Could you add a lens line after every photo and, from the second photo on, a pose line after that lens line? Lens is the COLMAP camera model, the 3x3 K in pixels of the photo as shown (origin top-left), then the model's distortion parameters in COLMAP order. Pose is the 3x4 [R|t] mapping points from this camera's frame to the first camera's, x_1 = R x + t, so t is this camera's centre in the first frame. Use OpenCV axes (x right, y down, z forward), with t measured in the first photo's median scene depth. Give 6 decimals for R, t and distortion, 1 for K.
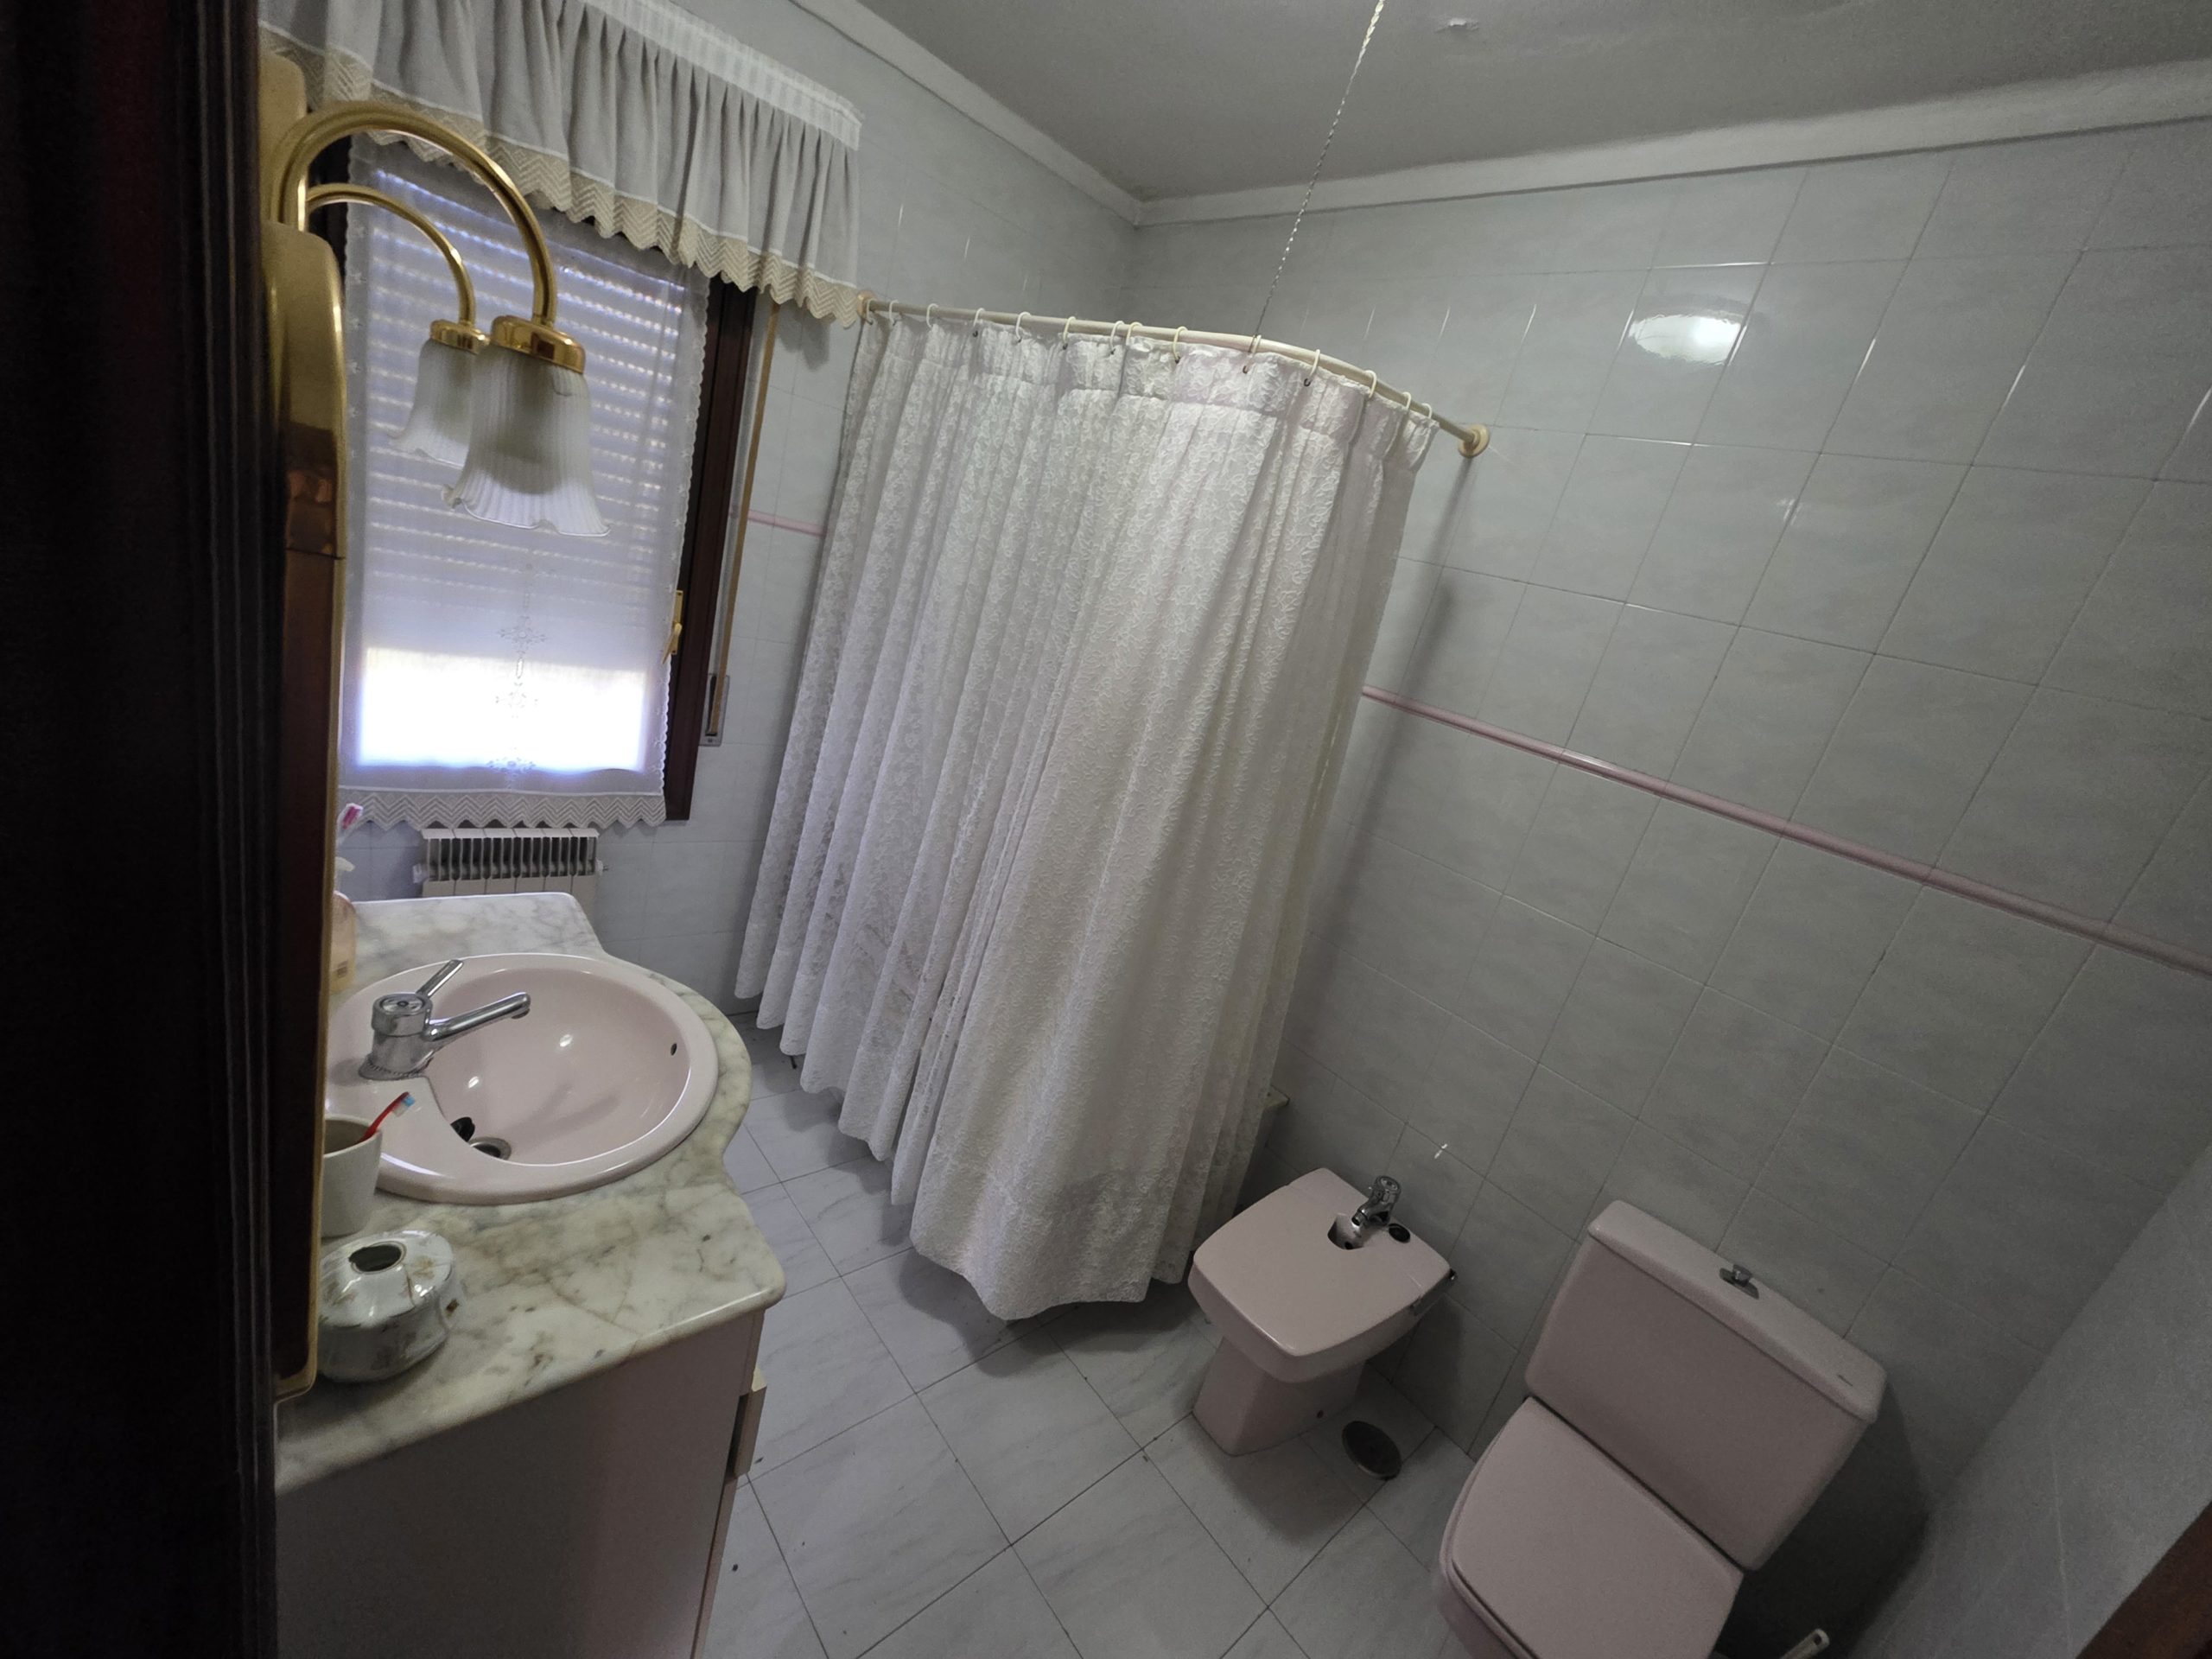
lens RADIAL K [[875.0, 0, 1106.0], [0, 875.0, 829.5], [0, 0, 1]] dist [0.000699, -0.000097]
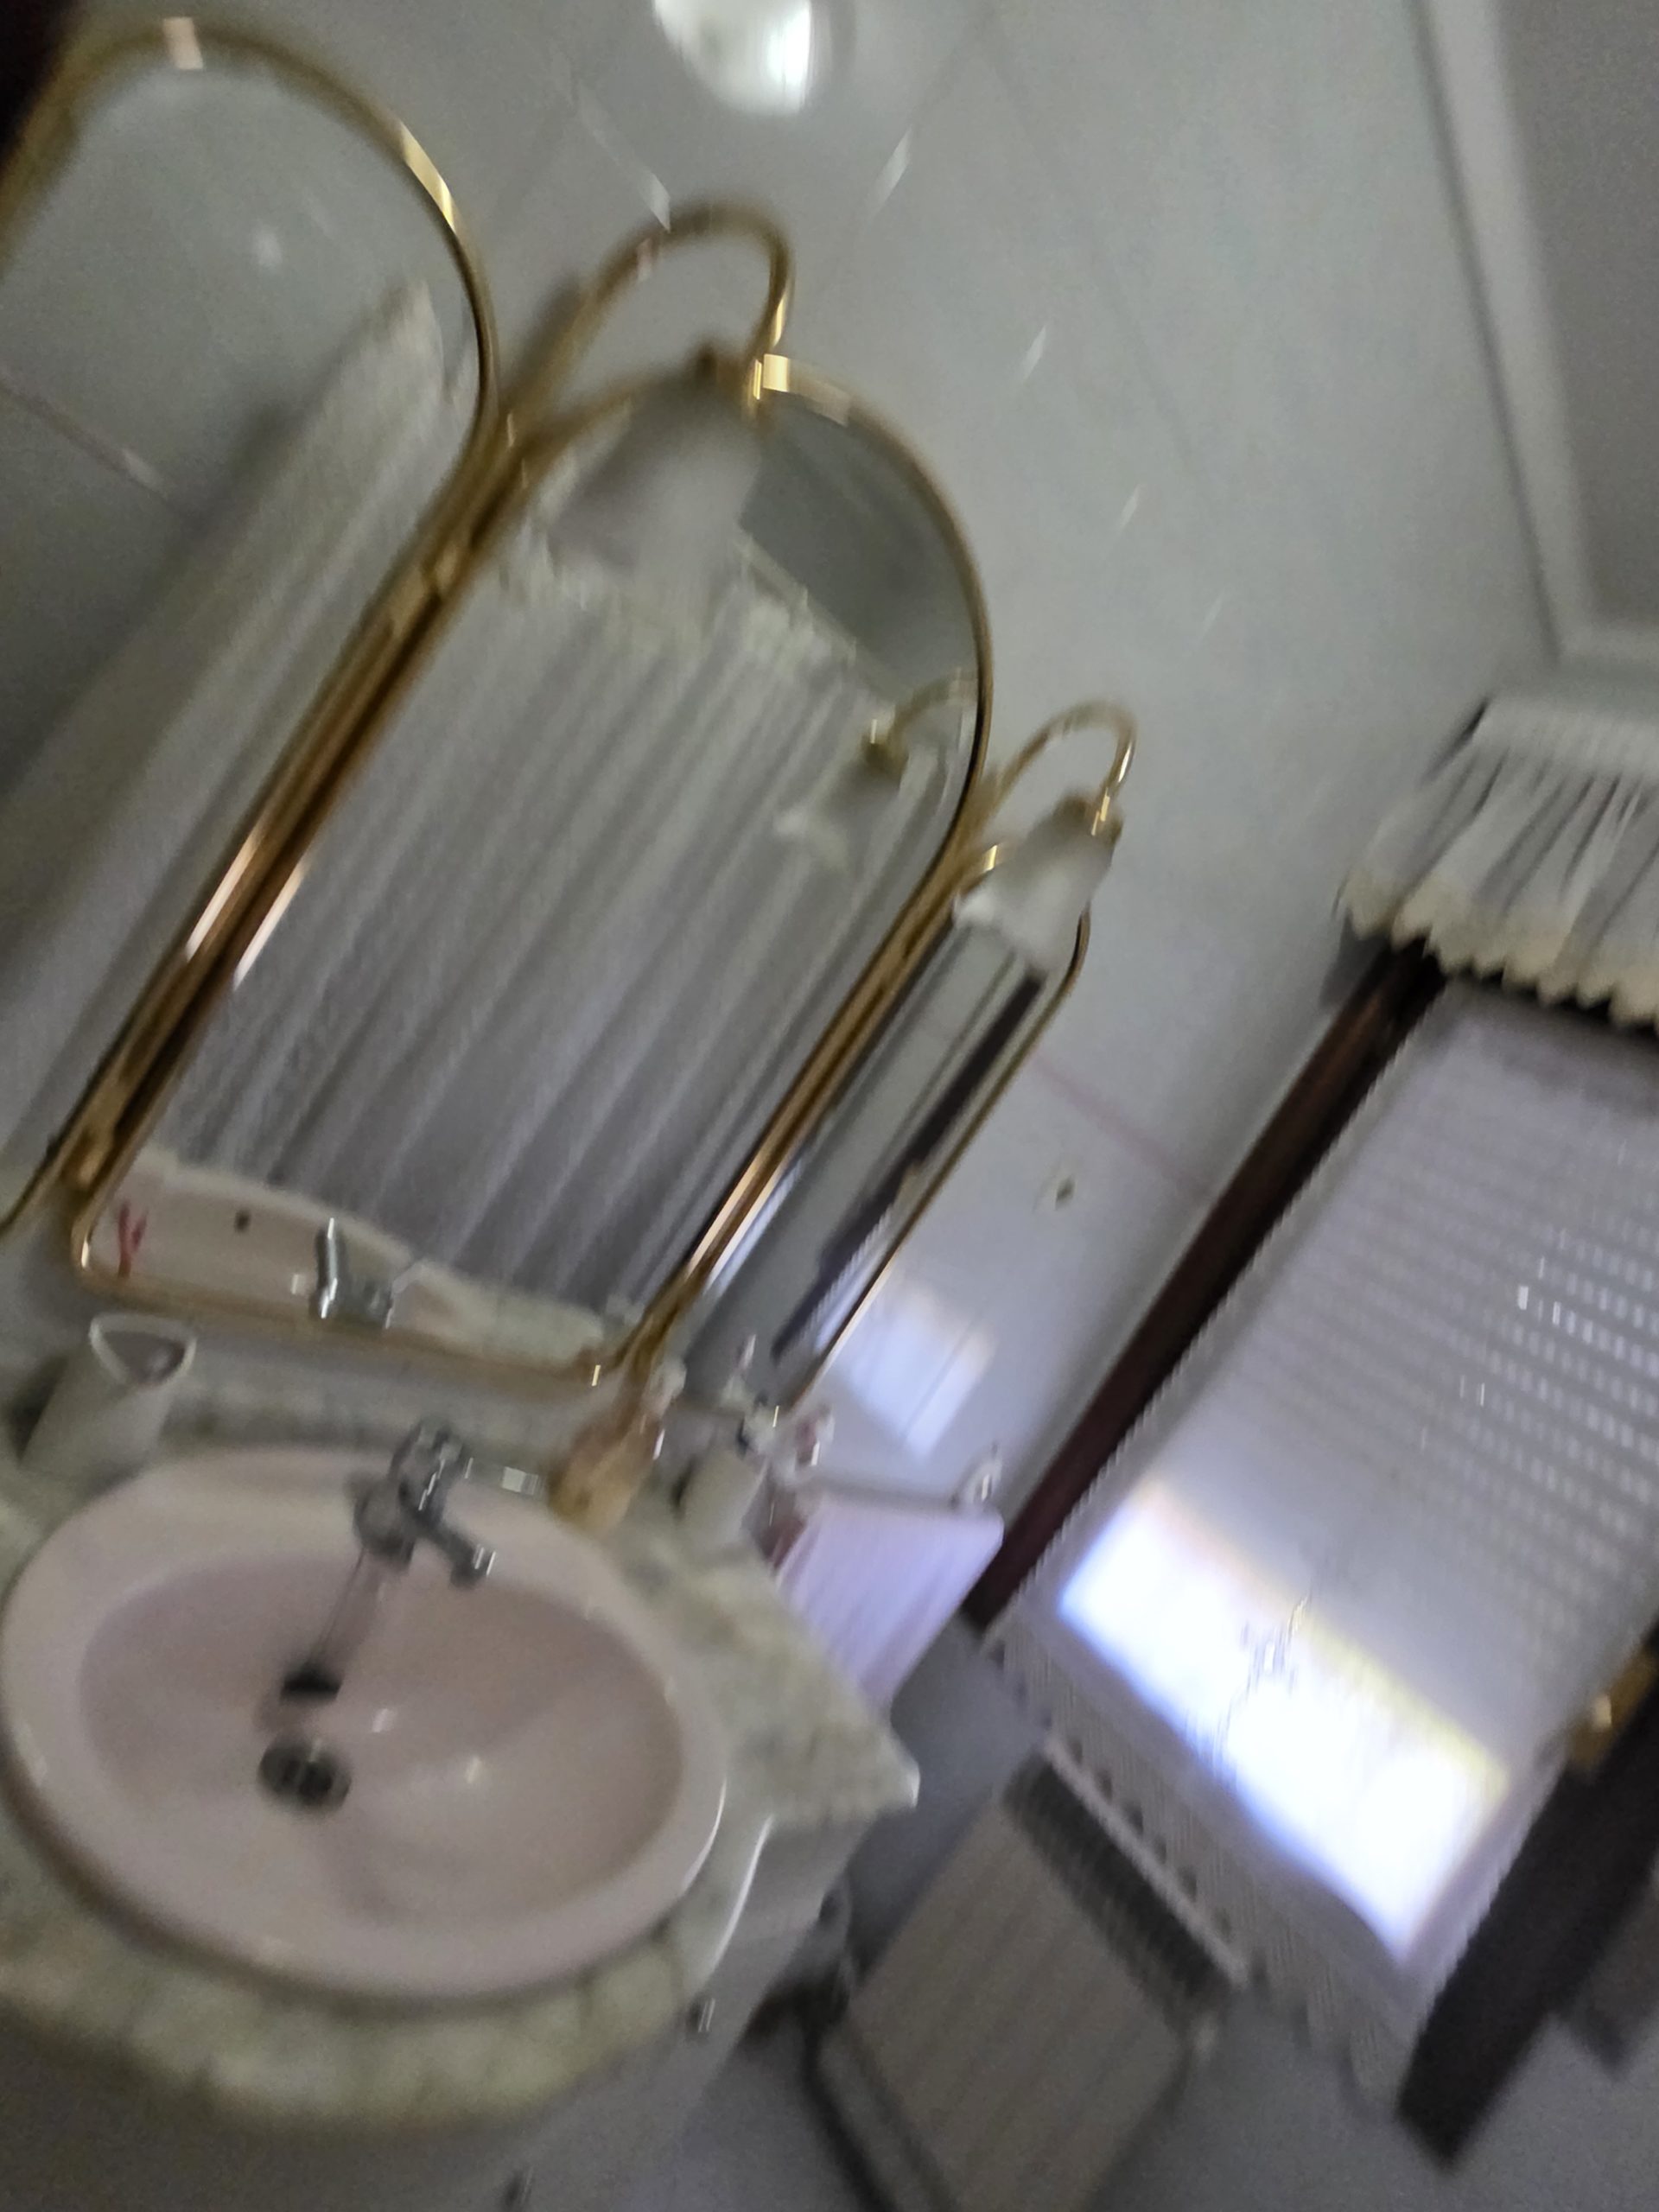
lens RADIAL K [[999.5, 0, 794.3], [0, 999.5, 1106.8], [0, 0, 1]] dist [0.009784, 0.000131]
pose [[0.134553, -0.153745, -0.978906, 0.035188], [-0.738433, 0.643197, -0.202519, -0.012523], [0.660766, 0.750106, -0.026986, 0.580201]]
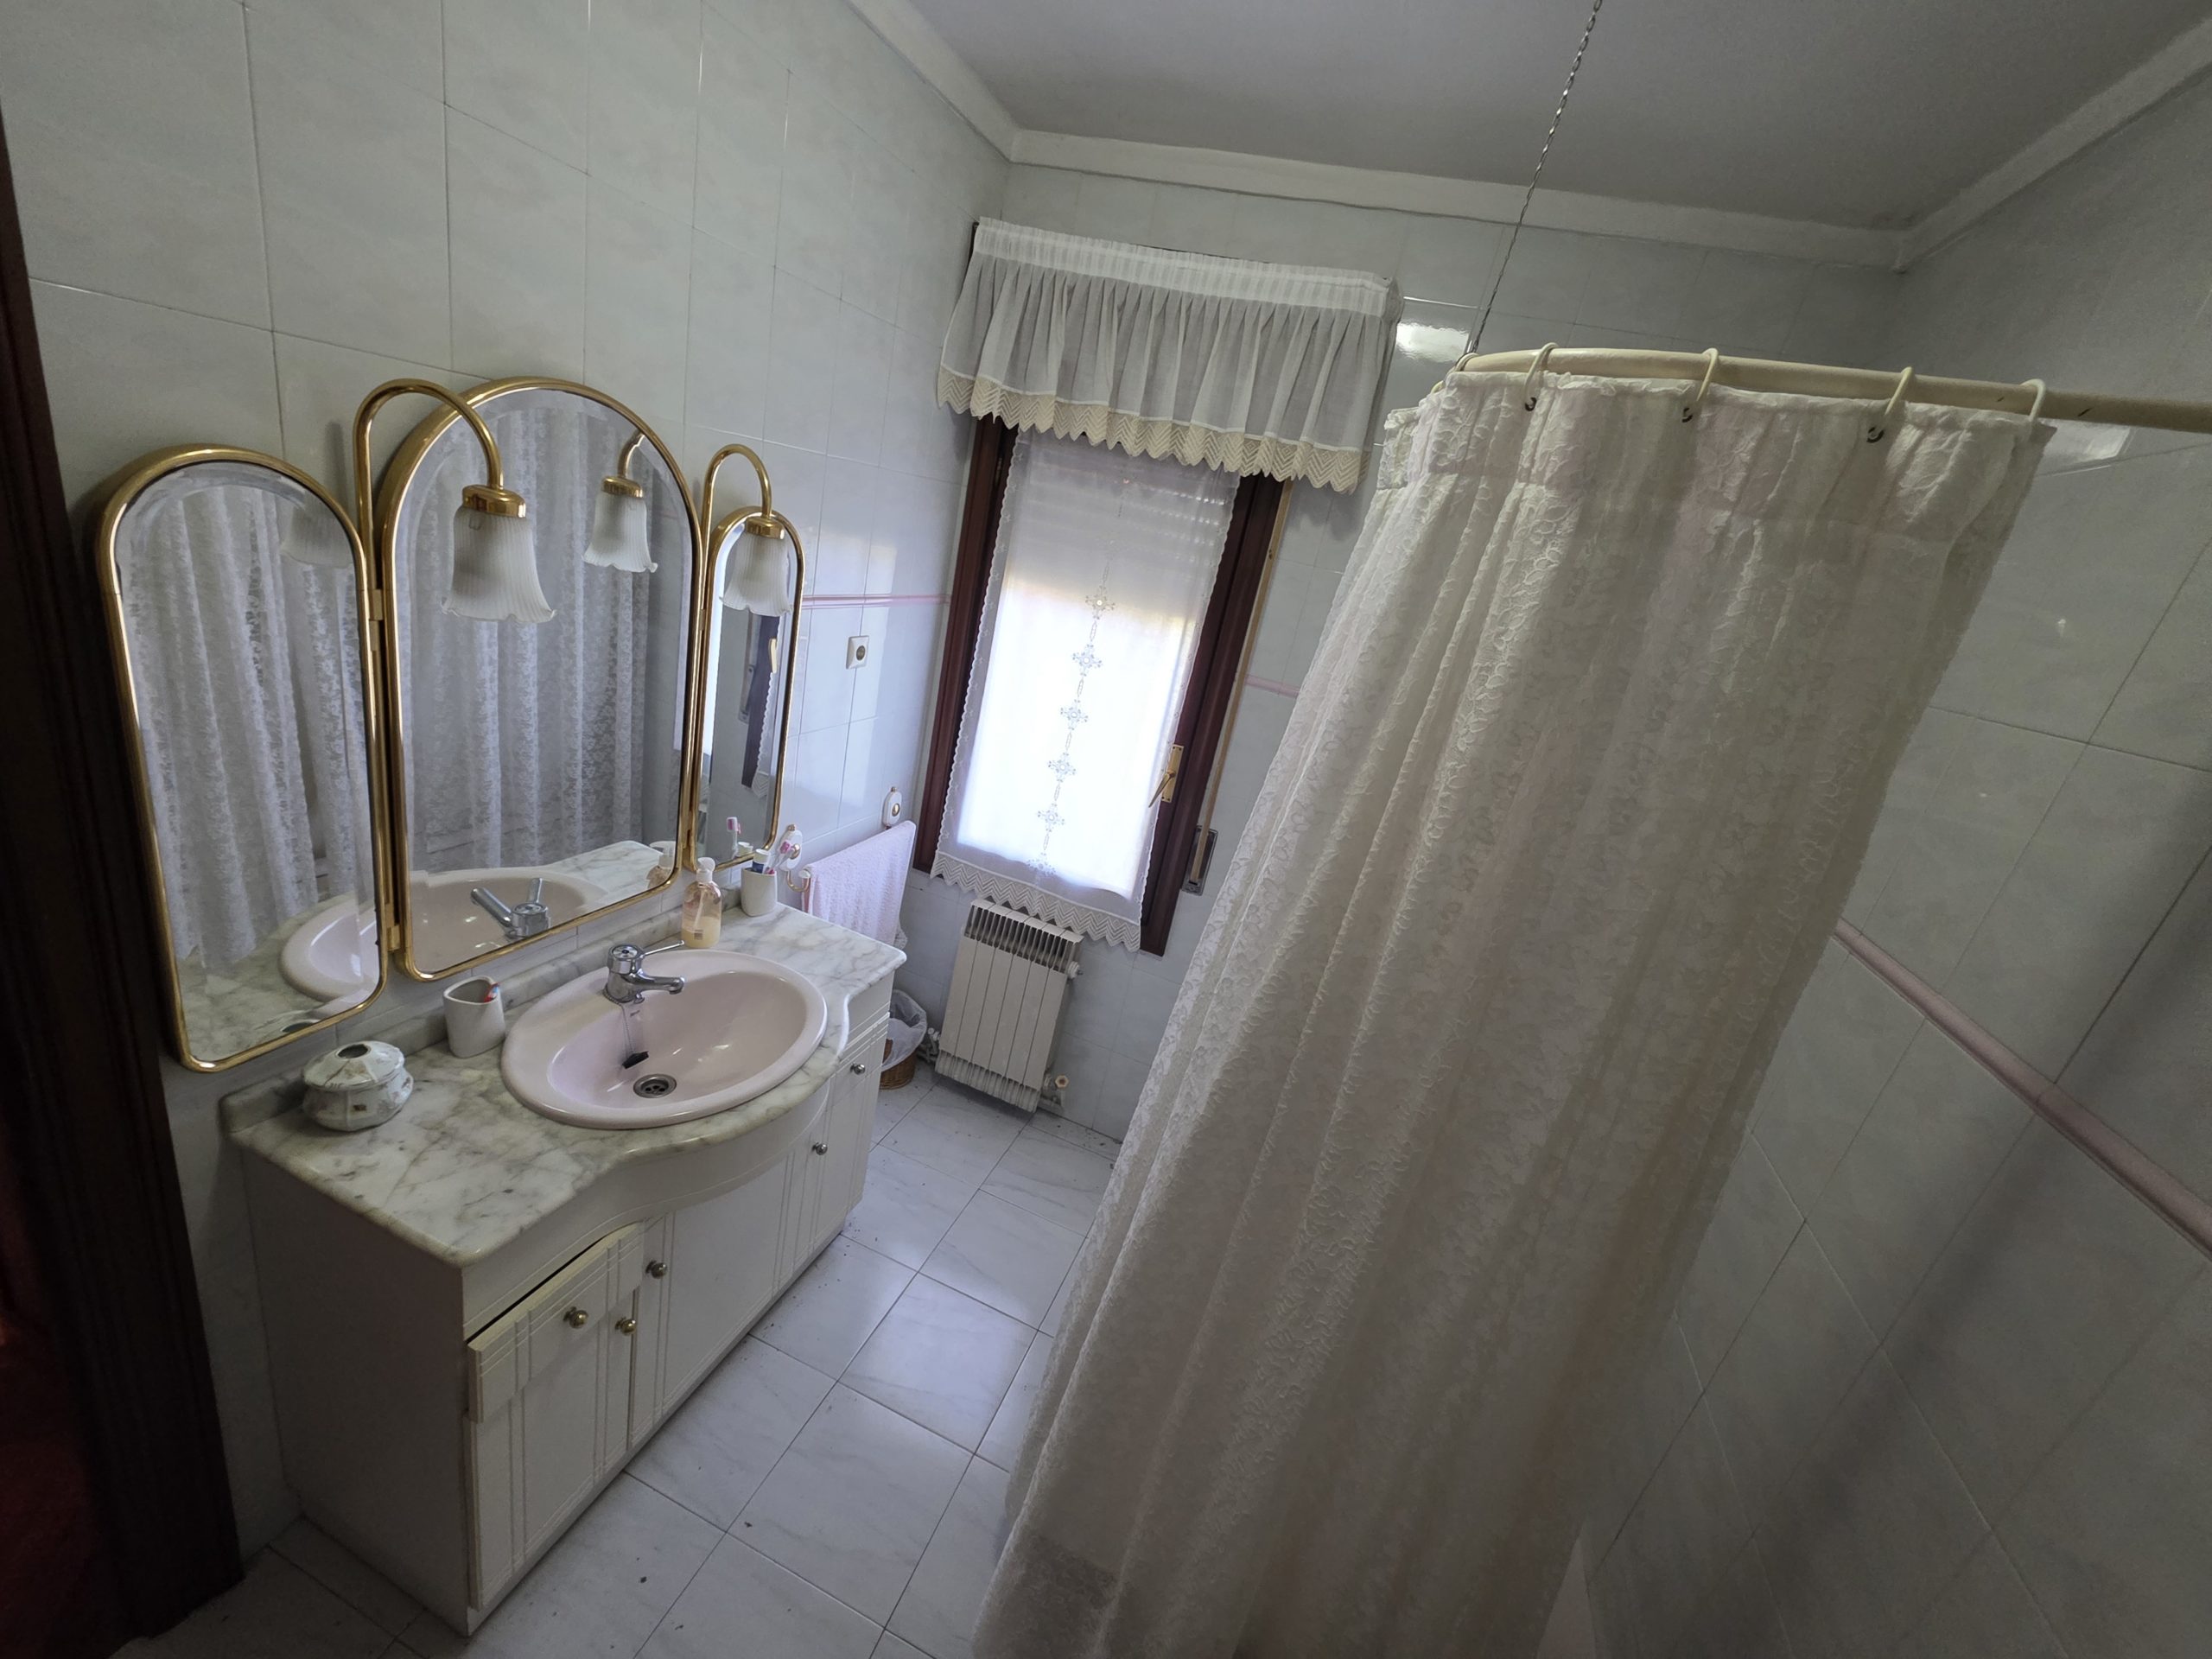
lens RADIAL K [[875.0, 0, 1106.0], [0, 875.0, 829.5], [0, 0, 1]] dist [0.000699, -0.000097]
pose [[0.510626, 0.137709, -0.848703, 0.484371], [-0.329783, 0.942964, -0.045412, -0.114205], [0.794043, 0.303077, 0.526916, 0.463187]]
